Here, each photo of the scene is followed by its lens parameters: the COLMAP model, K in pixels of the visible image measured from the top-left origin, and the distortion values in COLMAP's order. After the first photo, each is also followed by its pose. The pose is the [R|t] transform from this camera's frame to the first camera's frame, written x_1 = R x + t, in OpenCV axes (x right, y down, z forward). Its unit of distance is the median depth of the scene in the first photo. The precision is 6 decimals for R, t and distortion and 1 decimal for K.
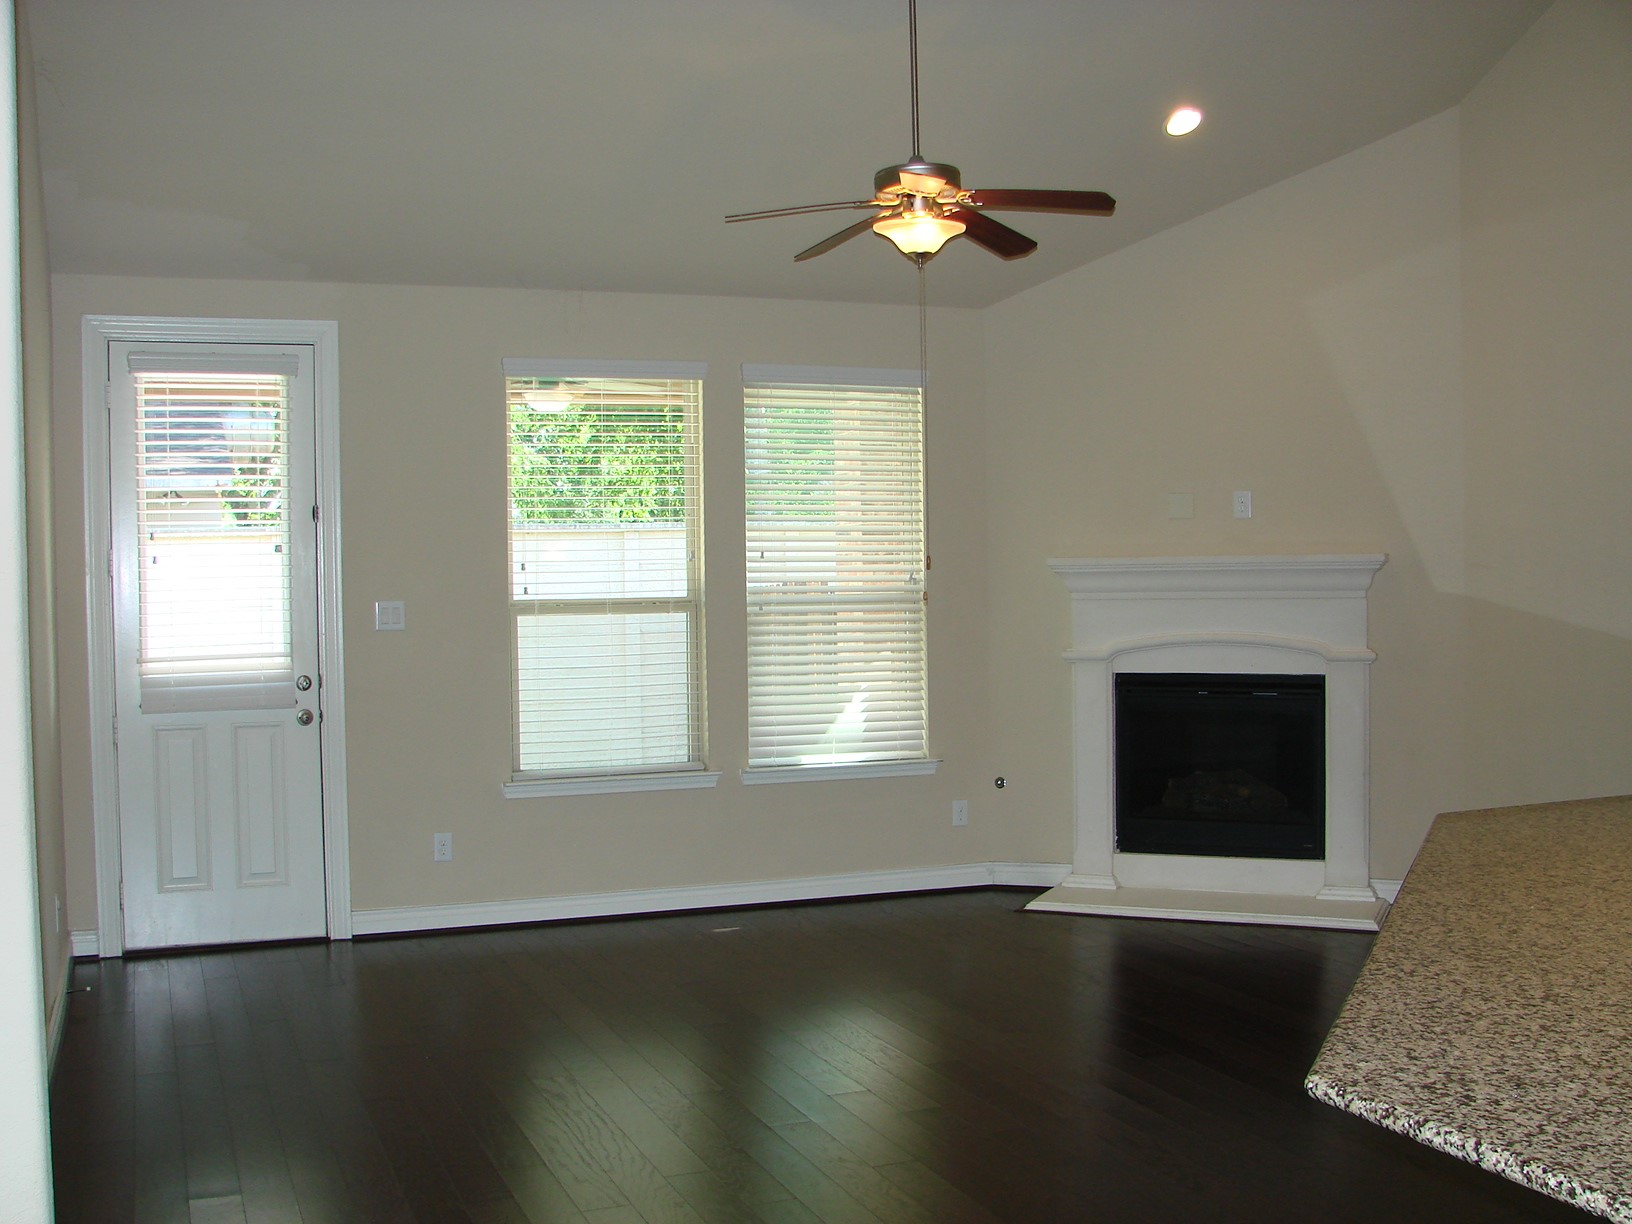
lens RADIAL K [[1755.6, 0, 816.0], [0, 1755.6, 612.0], [0, 0, 1]] dist [-0.211368, 0.256000]
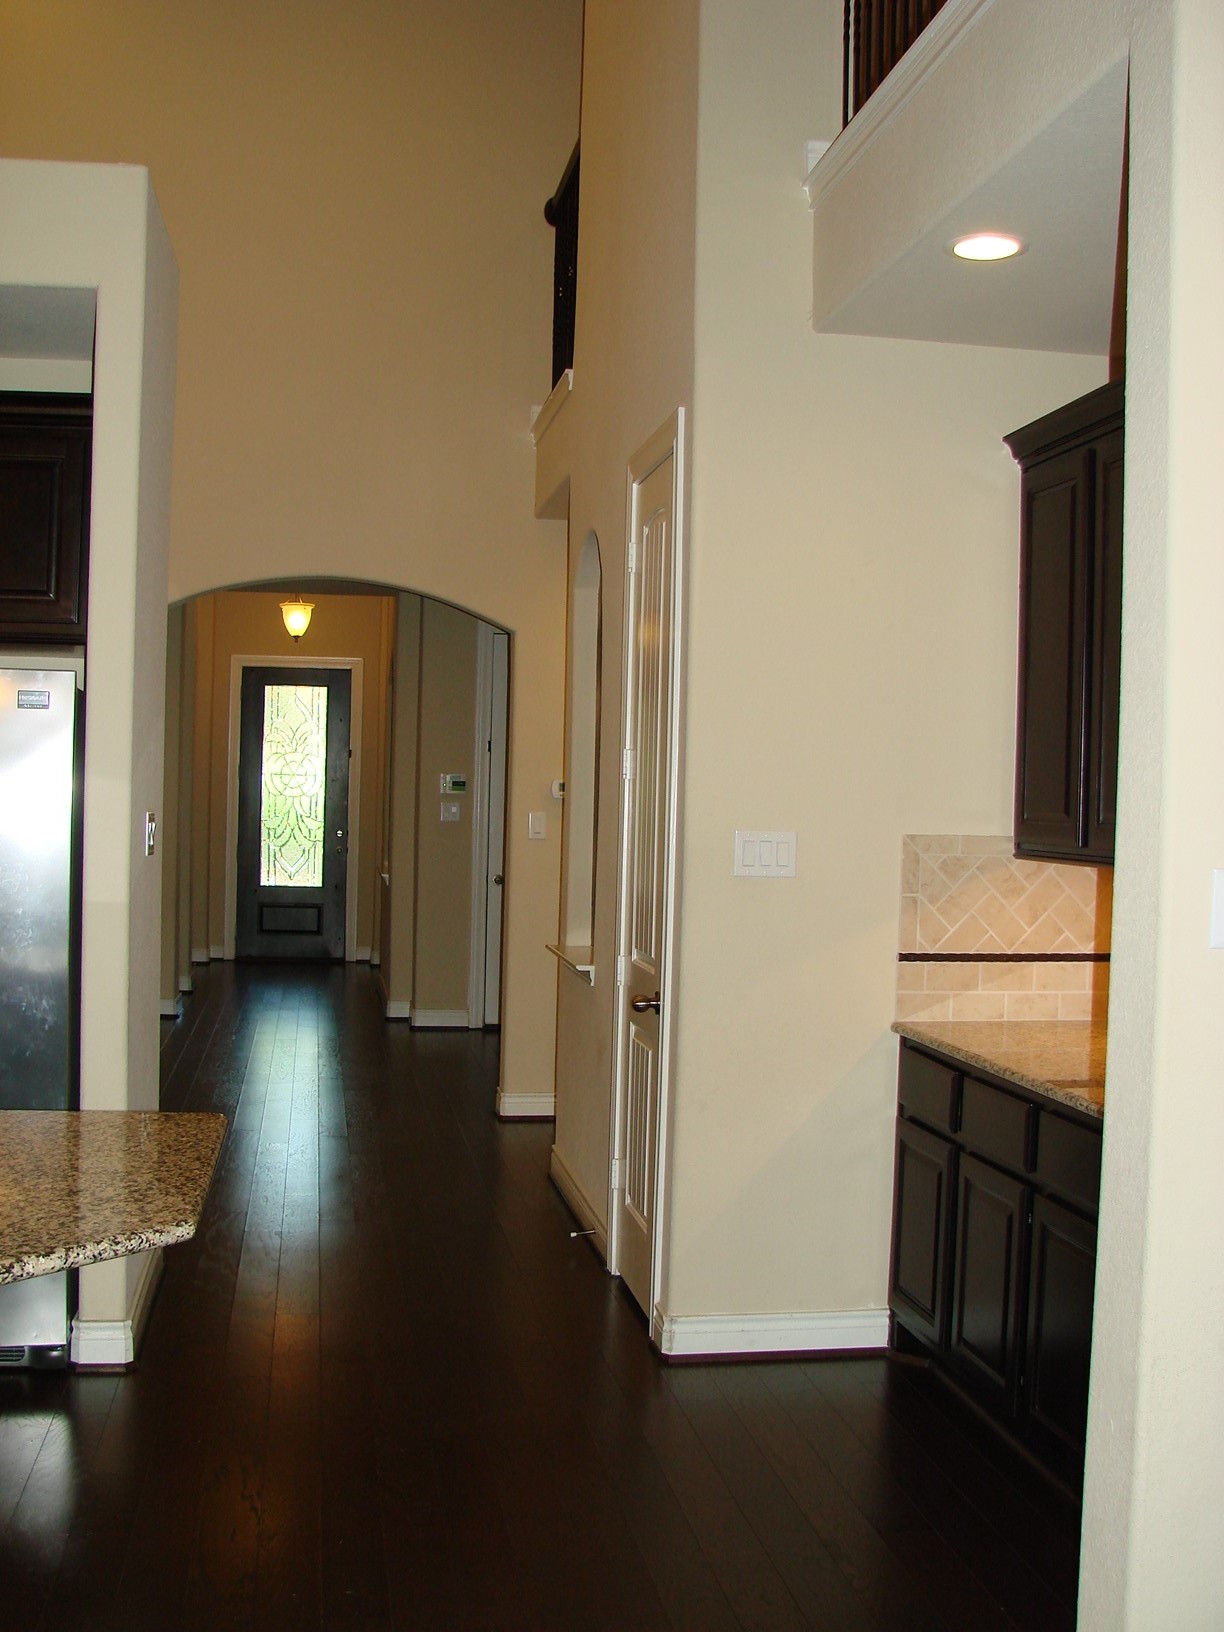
lens RADIAL K [[1755.6, 0, 612.0], [0, 1755.6, 816.0], [0, 0, 1]] dist [-0.211368, 0.256000]
pose [[-0.978873, -0.011001, 0.204173, -0.065892], [-0.004537, 0.999474, 0.032098, -0.012463], [-0.204419, 0.030494, -0.978408, 0.605880]]
